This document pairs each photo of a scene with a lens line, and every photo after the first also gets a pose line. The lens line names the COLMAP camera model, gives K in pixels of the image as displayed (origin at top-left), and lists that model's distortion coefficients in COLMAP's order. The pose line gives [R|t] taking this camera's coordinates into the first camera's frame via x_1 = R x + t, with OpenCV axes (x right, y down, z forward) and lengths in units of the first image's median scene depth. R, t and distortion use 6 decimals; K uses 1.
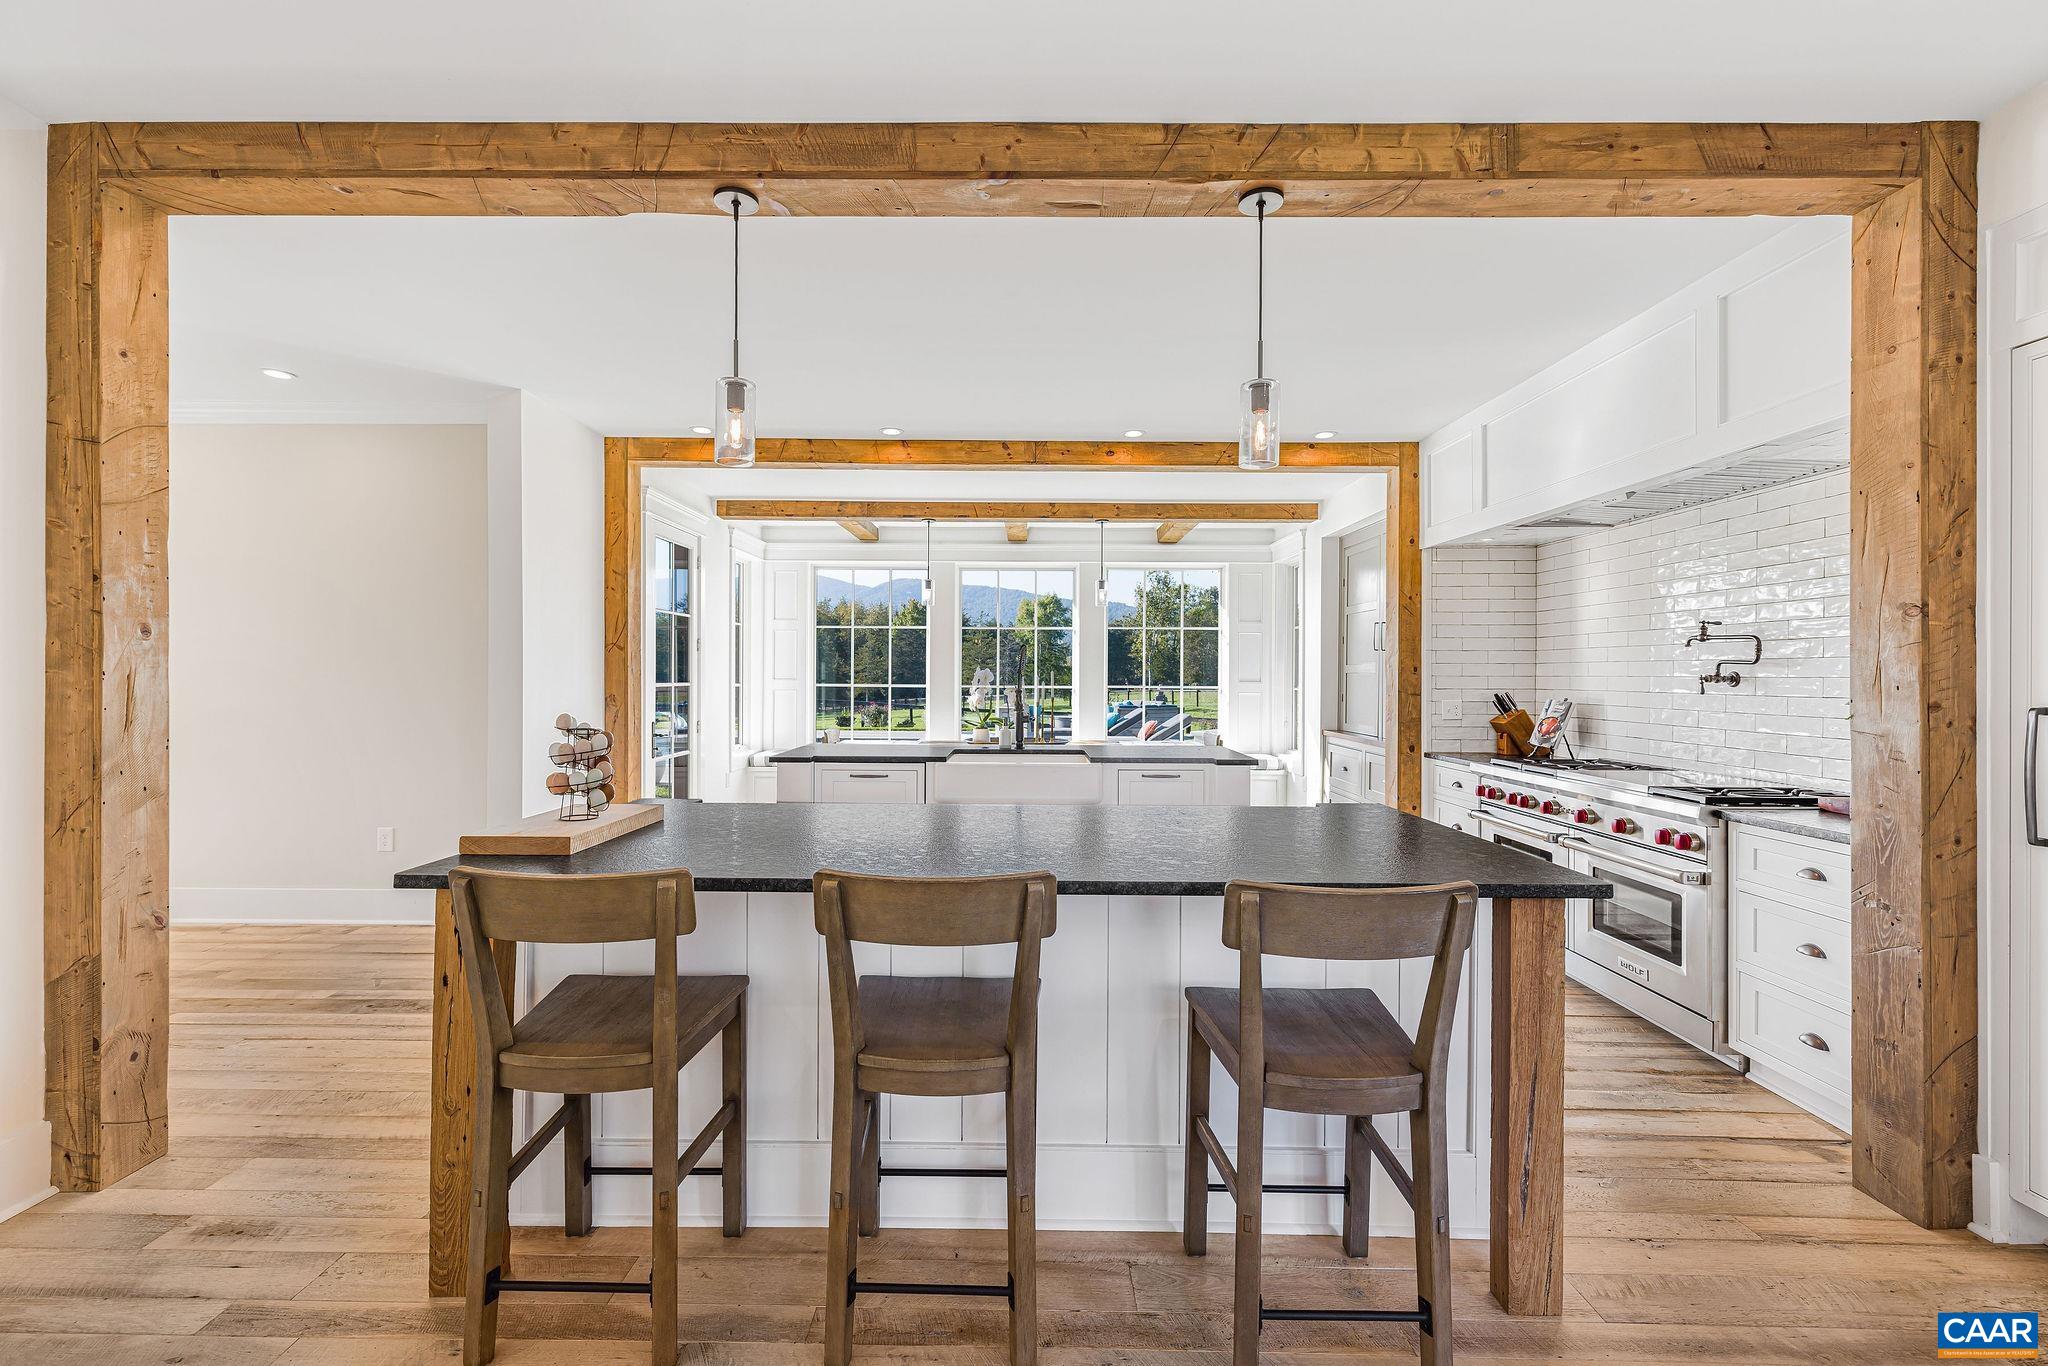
lens RADIAL K [[857.1, 0, 1026.1], [0, 857.1, 679.1], [0, 0, 1]] dist [0.001207, 0.000214]
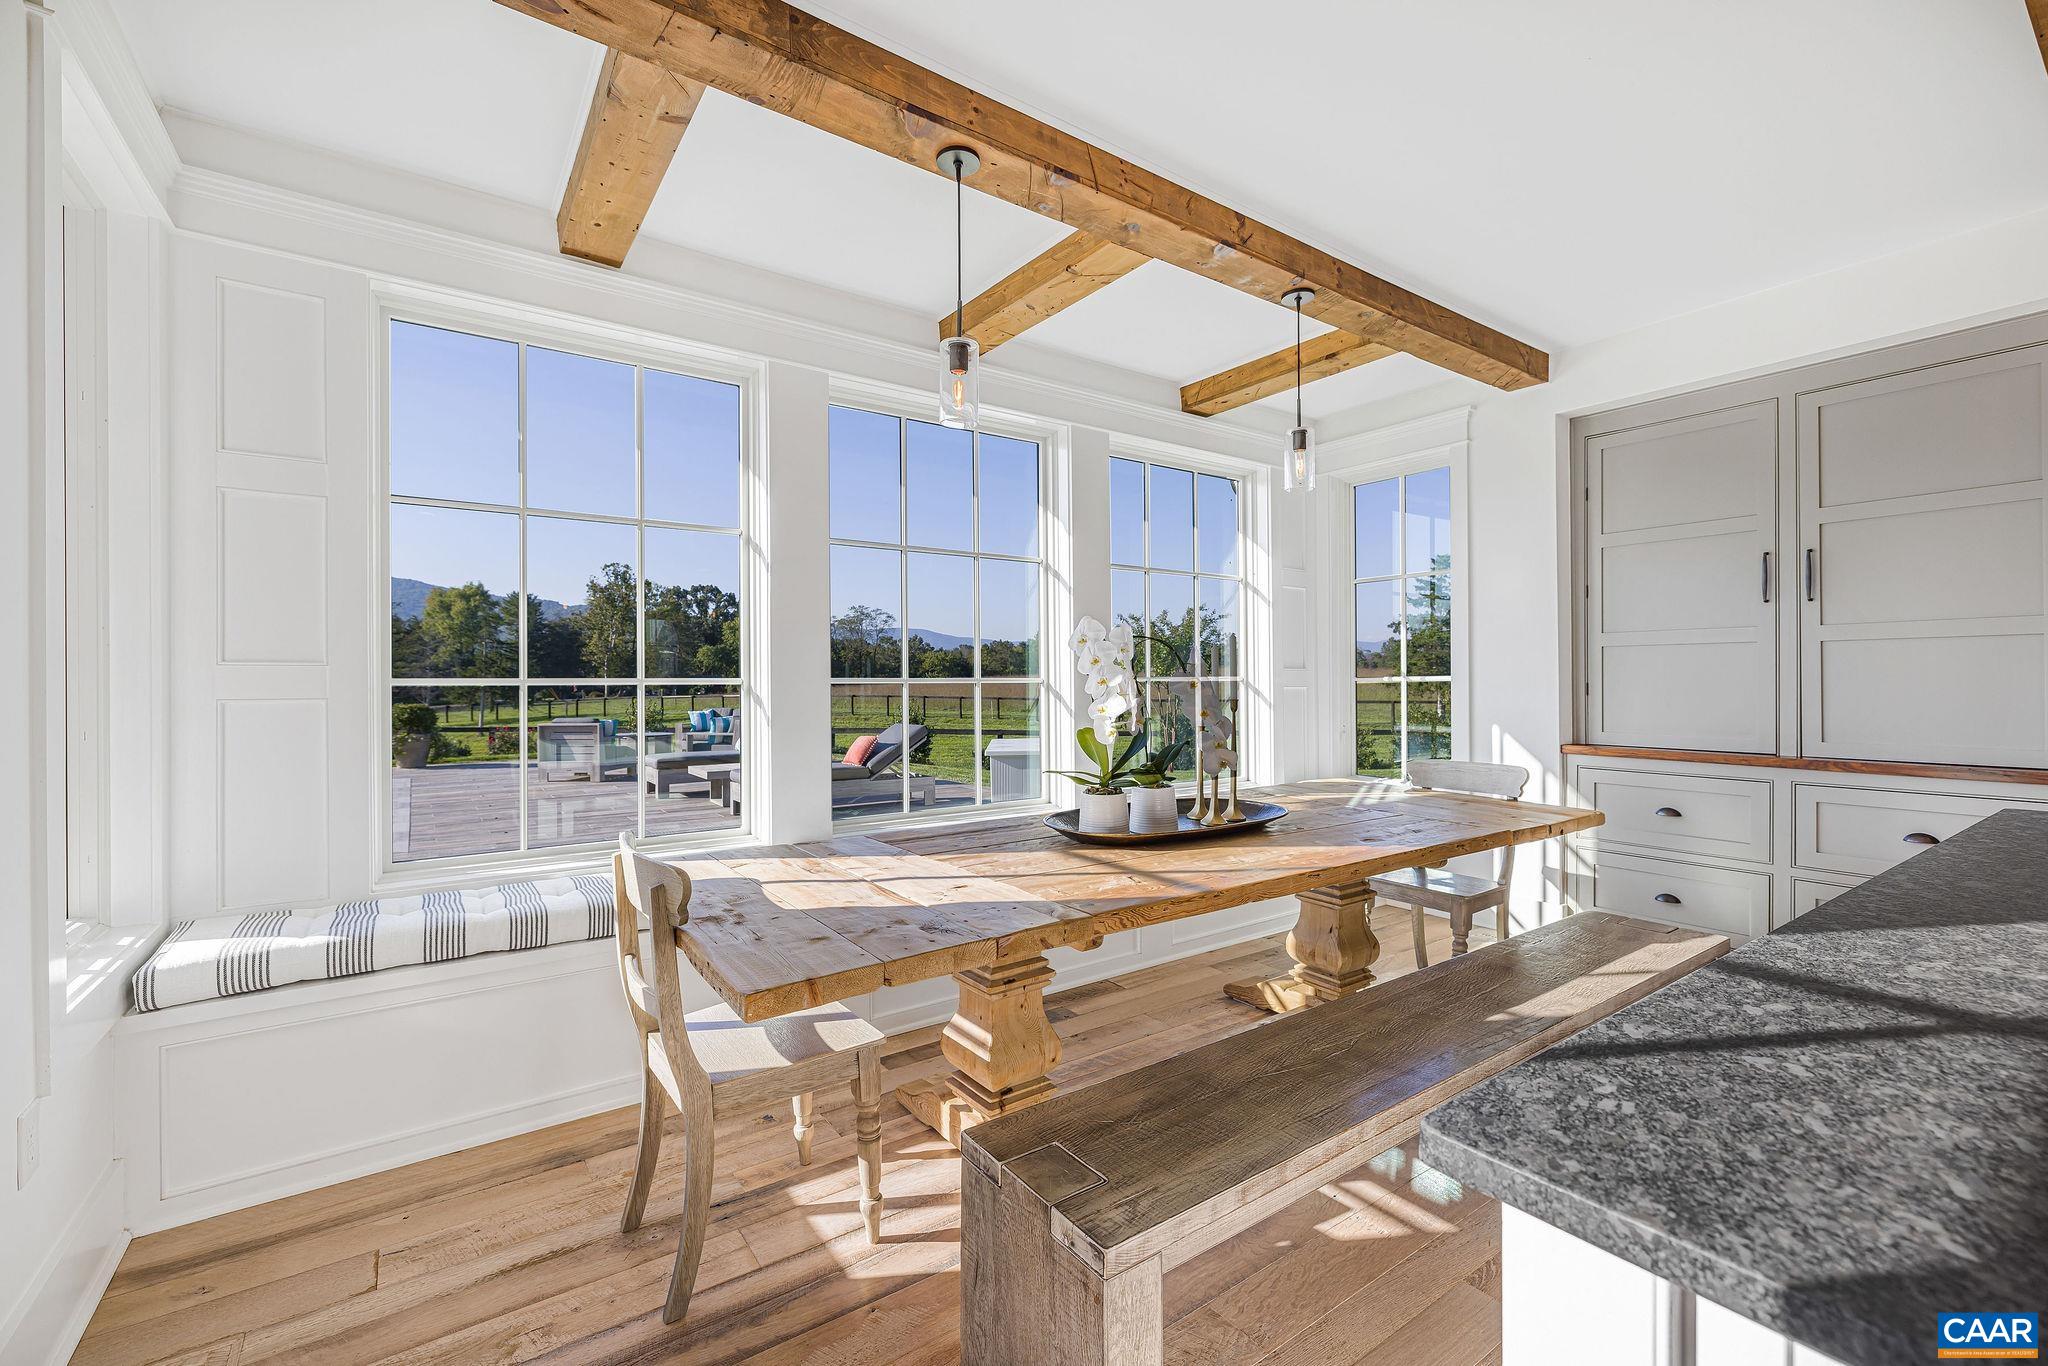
lens RADIAL K [[857.1, 0, 1026.1], [0, 857.1, 679.1], [0, 0, 1]] dist [0.001207, 0.000214]
pose [[0.818952, -0.013781, 0.573696, -0.437918], [0.016647, 0.999861, 0.000255, 0.013813], [-0.573620, 0.009342, 0.819068, 1.132242]]
